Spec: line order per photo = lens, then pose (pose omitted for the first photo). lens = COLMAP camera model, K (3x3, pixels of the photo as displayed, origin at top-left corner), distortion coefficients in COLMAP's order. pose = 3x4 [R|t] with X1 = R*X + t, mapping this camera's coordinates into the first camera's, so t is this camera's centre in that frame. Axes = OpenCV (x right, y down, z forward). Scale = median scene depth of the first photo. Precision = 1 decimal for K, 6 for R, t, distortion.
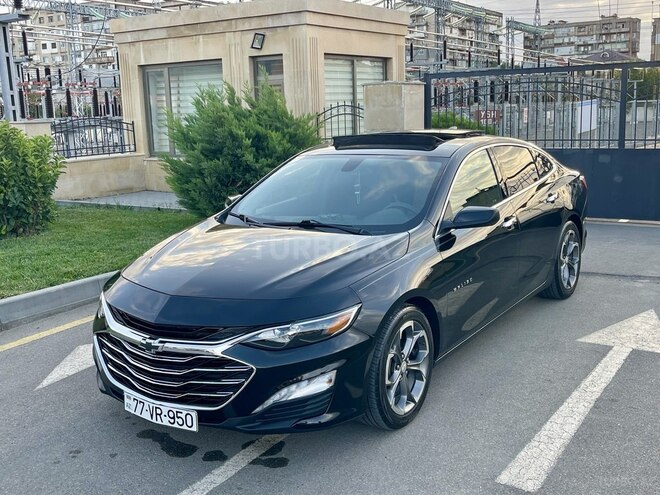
lens RADIAL K [[755.9, 0, 330.0], [0, 755.9, 247.5], [0, 0, 1]] dist [0.038053, -0.018630]
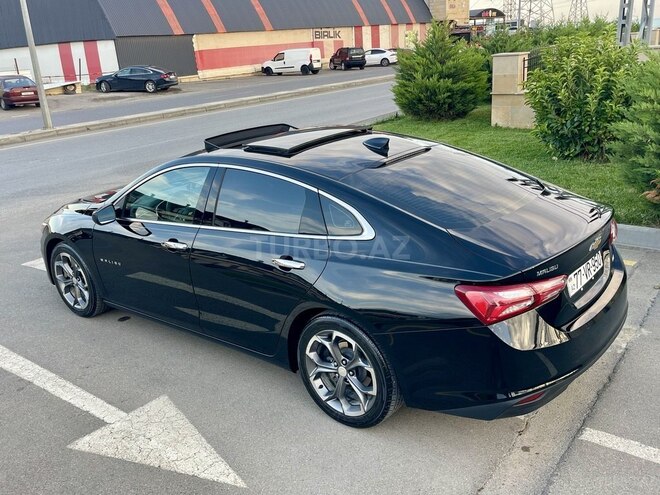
lens RADIAL K [[609.6, 0, 330.0], [0, 609.6, 247.5], [0, 0, 1]] dist [0.024203, 0.004528]
pose [[-0.087048, 0.359955, -0.928900, 1.229432], [-0.115138, 0.922556, 0.368286, -0.443166], [0.989528, 0.139010, -0.038862, 1.598340]]
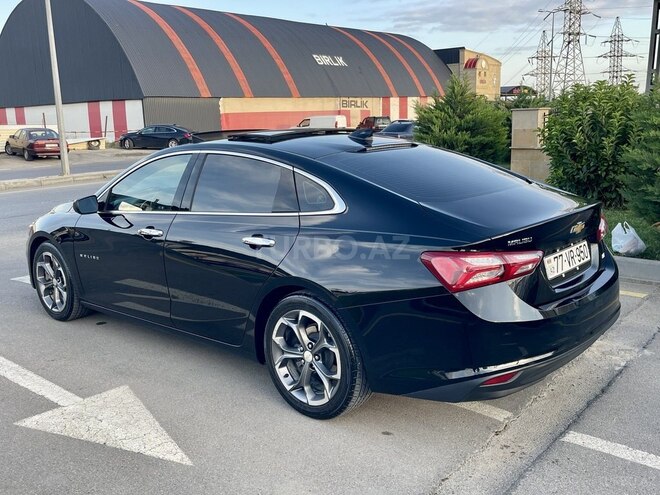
lens RADIAL K [[636.2, 0, 325.5], [0, 636.2, 244.4], [0, 0, 1]] dist [0.024943, 0.016137]
pose [[-0.141335, 0.235257, -0.961602, 1.265263], [-0.146273, 0.955728, 0.255318, -0.329823], [0.979096, 0.176742, -0.100666, 1.686633]]
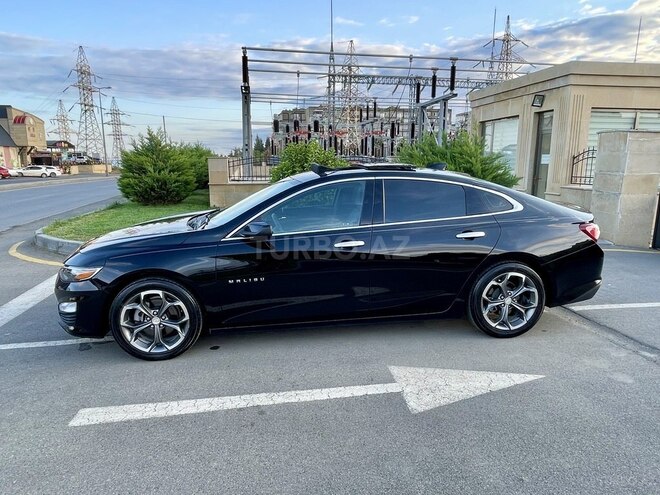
lens RADIAL K [[448.2, 0, 323.3], [0, 448.2, 250.3], [0, 0, 1]] dist [-0.001697, -0.006638]
pose [[0.655974, 0.185297, -0.731685, 0.921143], [-0.161080, 0.981432, 0.104133, -0.115453], [0.737395, 0.049552, 0.673641, 0.670553]]
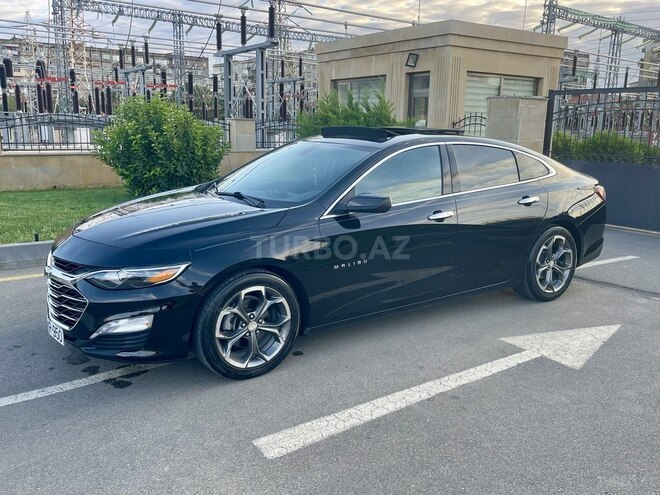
lens RADIAL K [[592.8, 0, 327.0], [0, 592.8, 247.6], [0, 0, 1]] dist [0.028879, 0.009035]
pose [[0.925389, 0.125694, -0.357570, 0.508049], [-0.117540, 0.992069, 0.044541, -0.009391], [0.360332, 0.000811, 0.932824, 0.229208]]
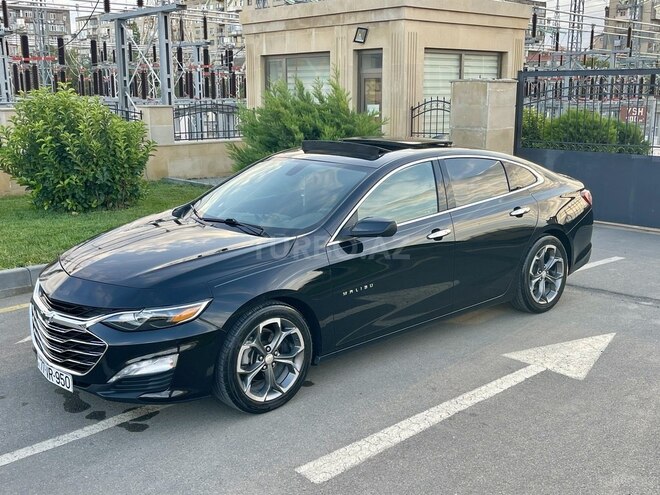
lens RADIAL K [[755.9, 0, 330.0], [0, 755.9, 247.5], [0, 0, 1]] dist [0.038053, -0.018630]
pose [[0.967243, 0.080819, -0.240642, 0.445600], [-0.075213, 0.996641, 0.032407, -0.047820], [0.242452, -0.013246, 0.970073, -0.047674]]
